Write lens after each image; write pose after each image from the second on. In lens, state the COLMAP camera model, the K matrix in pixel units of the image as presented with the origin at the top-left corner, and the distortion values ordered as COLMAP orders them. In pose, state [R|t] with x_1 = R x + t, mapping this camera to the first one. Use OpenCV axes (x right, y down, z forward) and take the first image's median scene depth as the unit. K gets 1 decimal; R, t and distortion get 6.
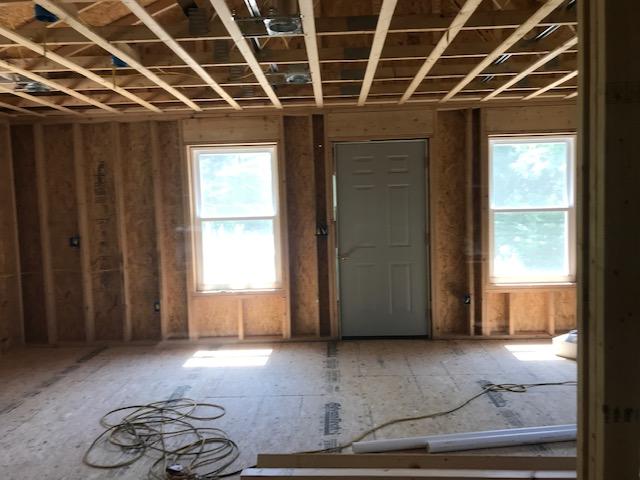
lens RADIAL K [[516.0, 0, 315.3], [0, 516.0, 229.9], [0, 0, 1]] dist [0.076603, -0.097173]
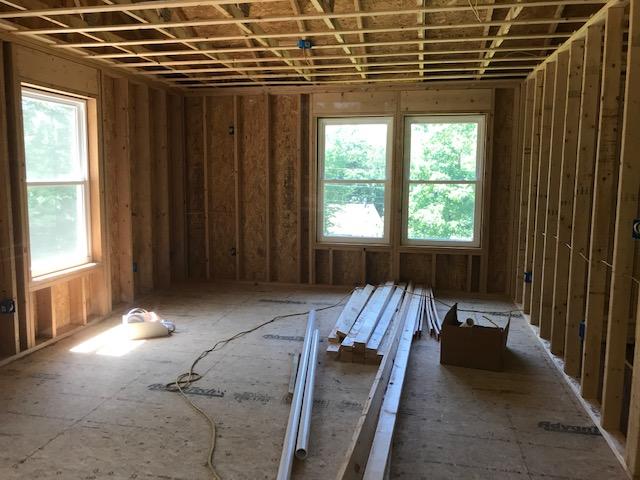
lens RADIAL K [[516.0, 0, 315.3], [0, 516.0, 229.9], [0, 0, 1]] dist [0.076603, -0.097173]
pose [[0.219661, -0.078703, 0.972397, -0.328465], [0.047807, 0.996411, 0.069847, -0.003323], [-0.974404, 0.031145, 0.222635, 0.444729]]
